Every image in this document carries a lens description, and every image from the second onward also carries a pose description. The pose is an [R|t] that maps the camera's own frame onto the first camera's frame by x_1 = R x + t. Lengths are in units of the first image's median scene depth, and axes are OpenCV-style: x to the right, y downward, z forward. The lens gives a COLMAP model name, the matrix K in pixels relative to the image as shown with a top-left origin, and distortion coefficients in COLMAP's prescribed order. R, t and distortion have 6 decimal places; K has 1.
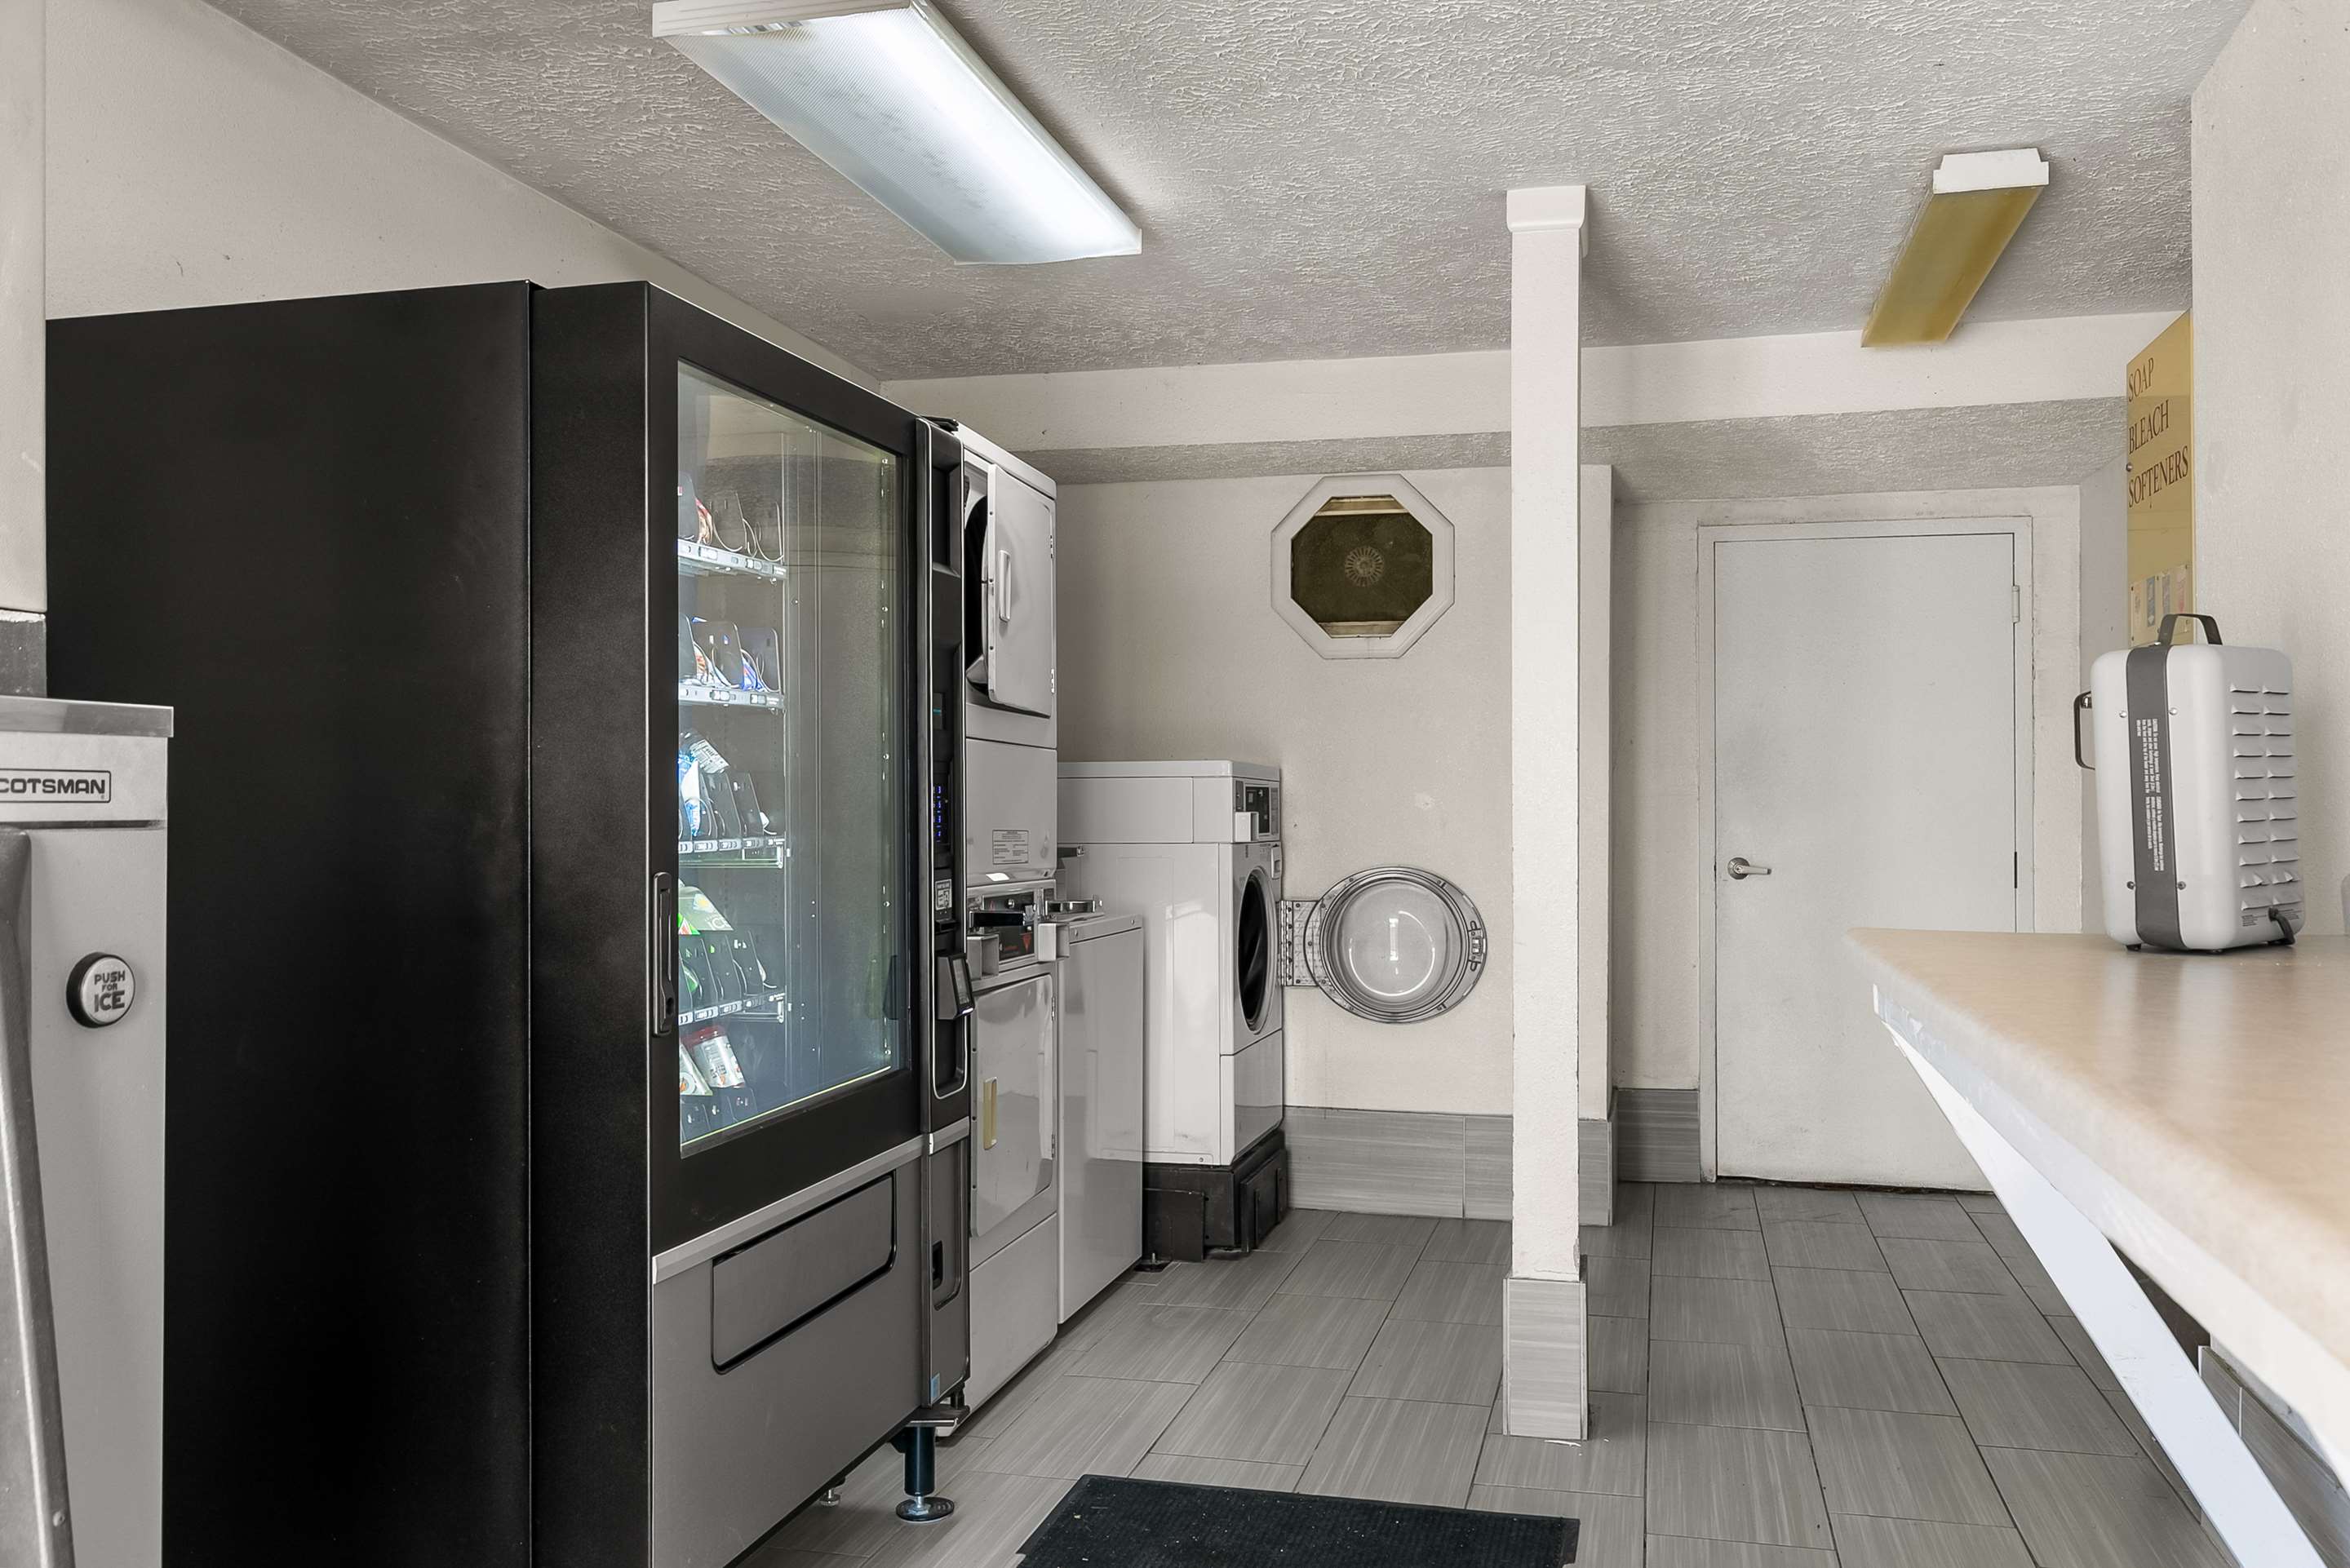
lens RADIAL K [[1890.0, 0, 1174.4], [0, 1890.0, 789.7], [0, 0, 1]] dist [0.010523, 0.000813]
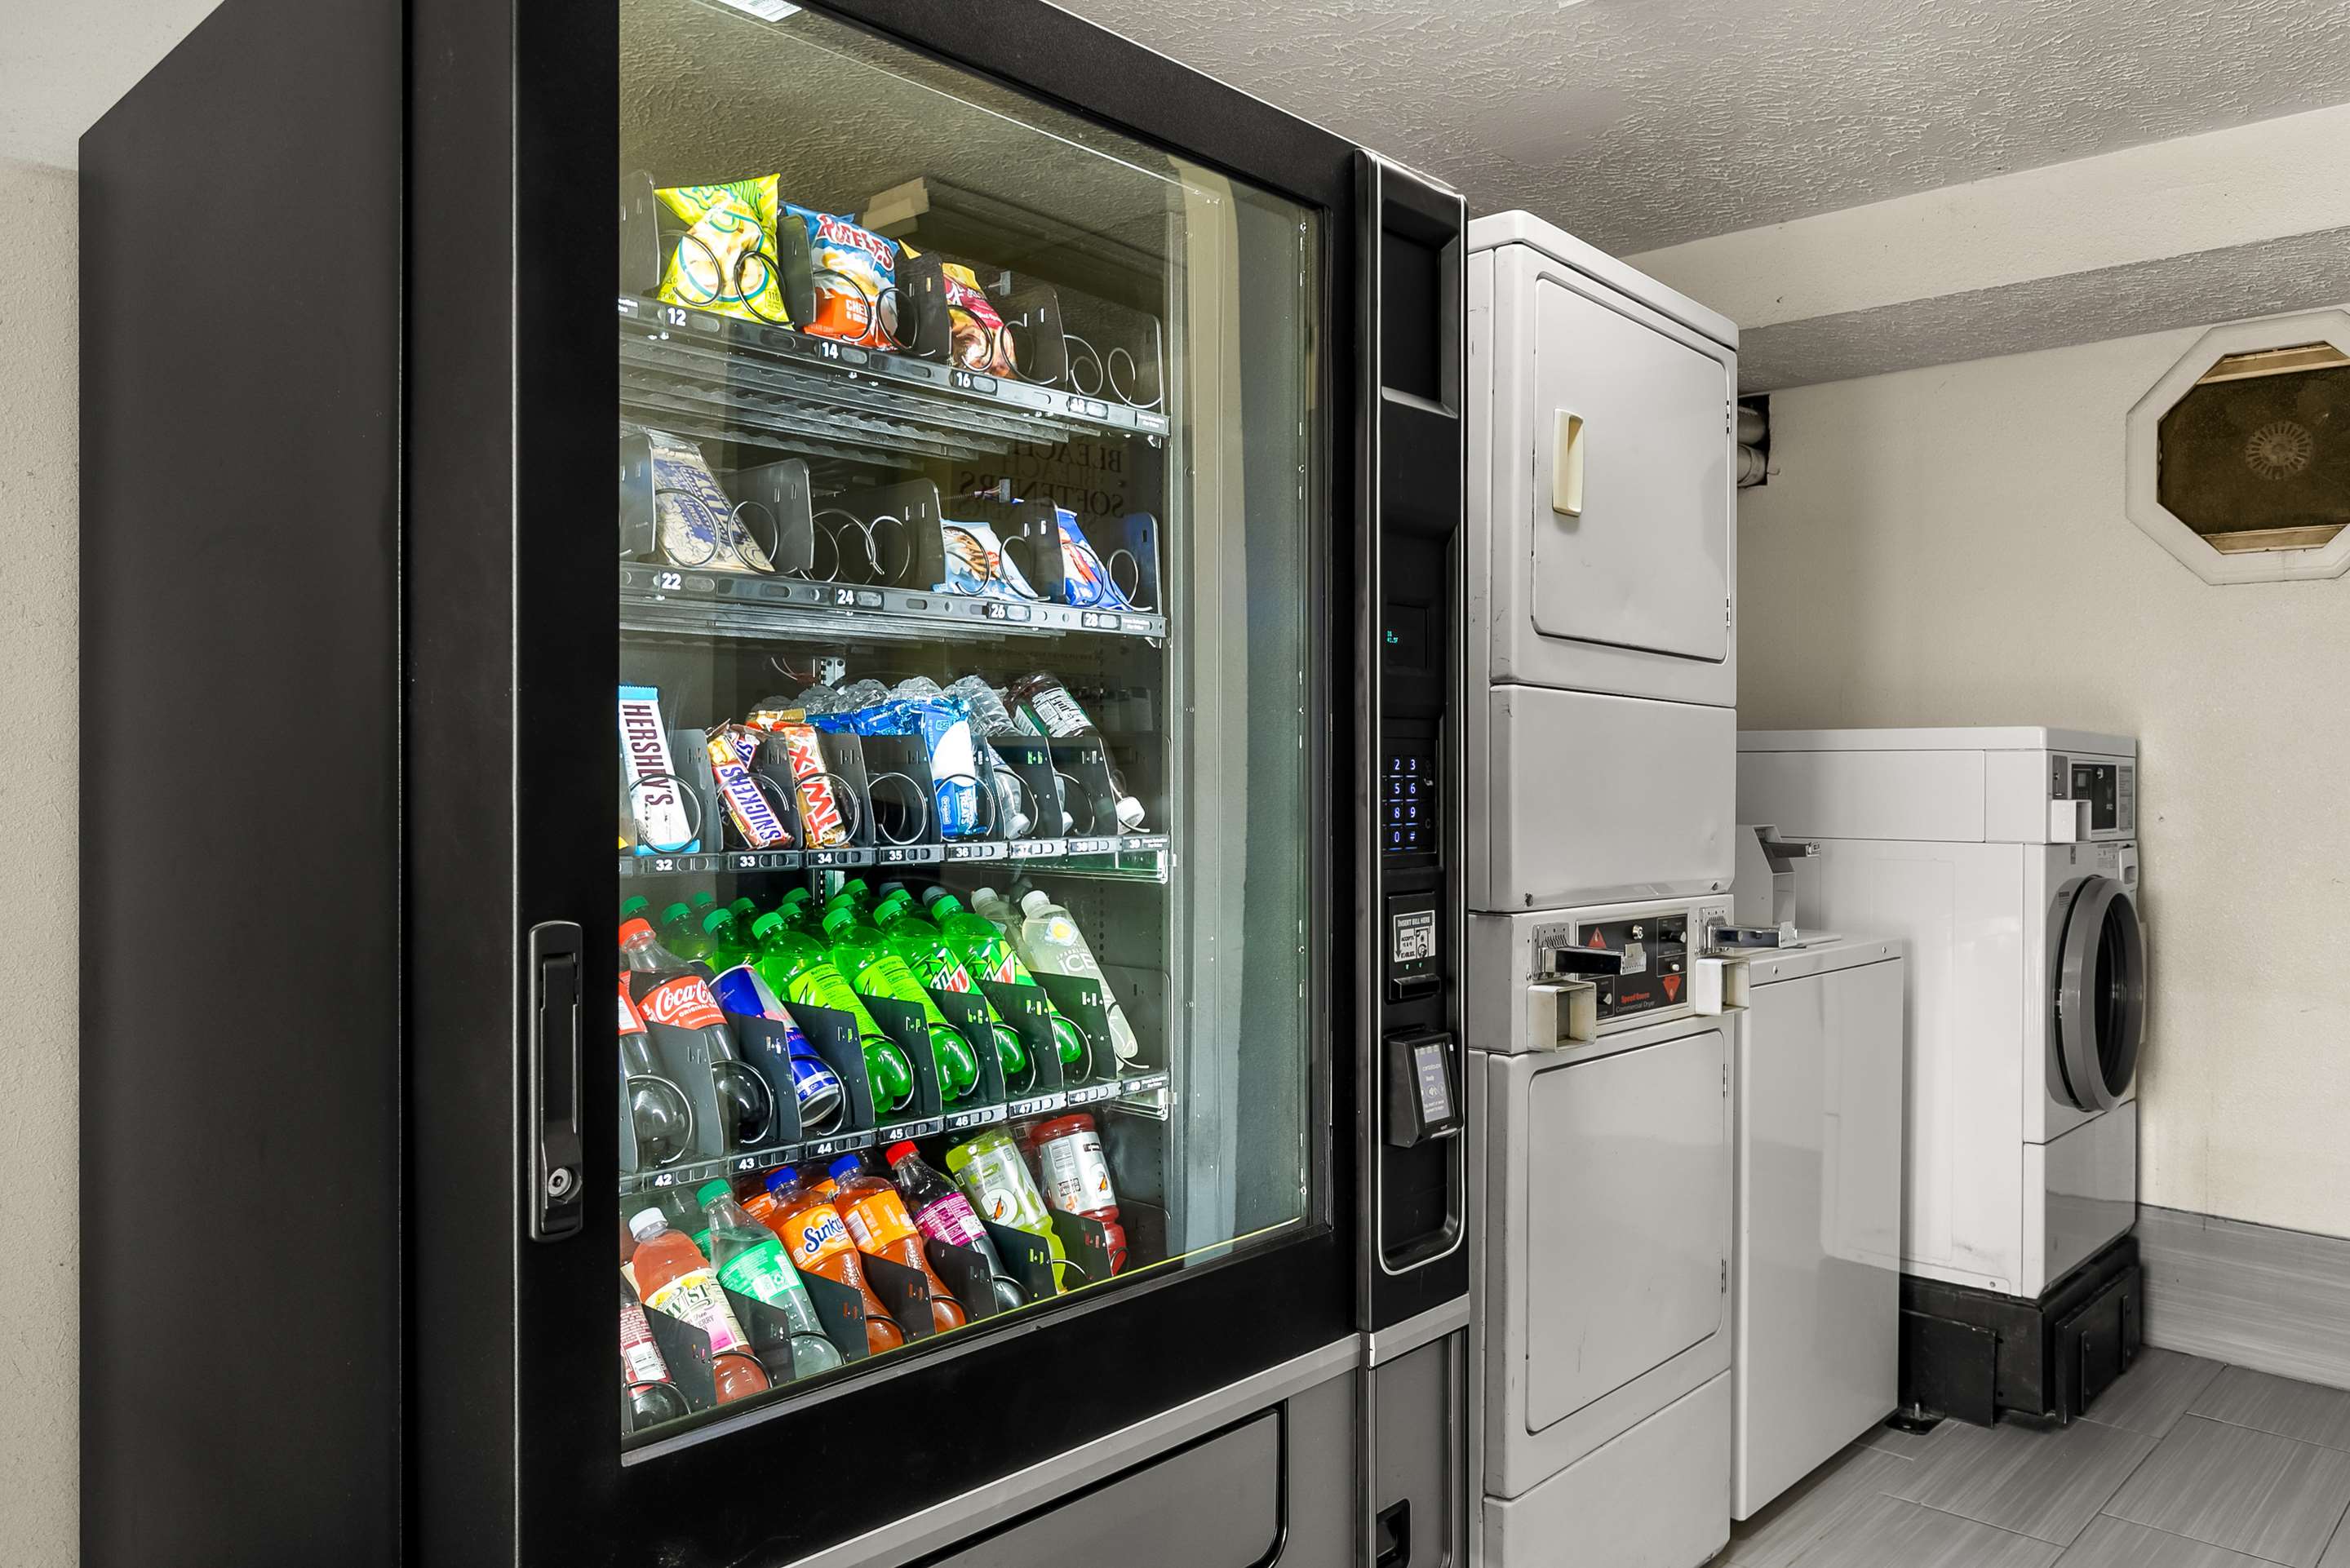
lens RADIAL K [[1657.8, 0, 1176.4], [0, 1657.8, 773.4], [0, 0, 1]] dist [0.000381, -0.003680]
pose [[0.879072, 0.009533, -0.476594, 0.040467], [-0.006809, 0.999949, 0.007443, -0.000373], [0.476641, -0.003298, 0.879092, 0.305743]]
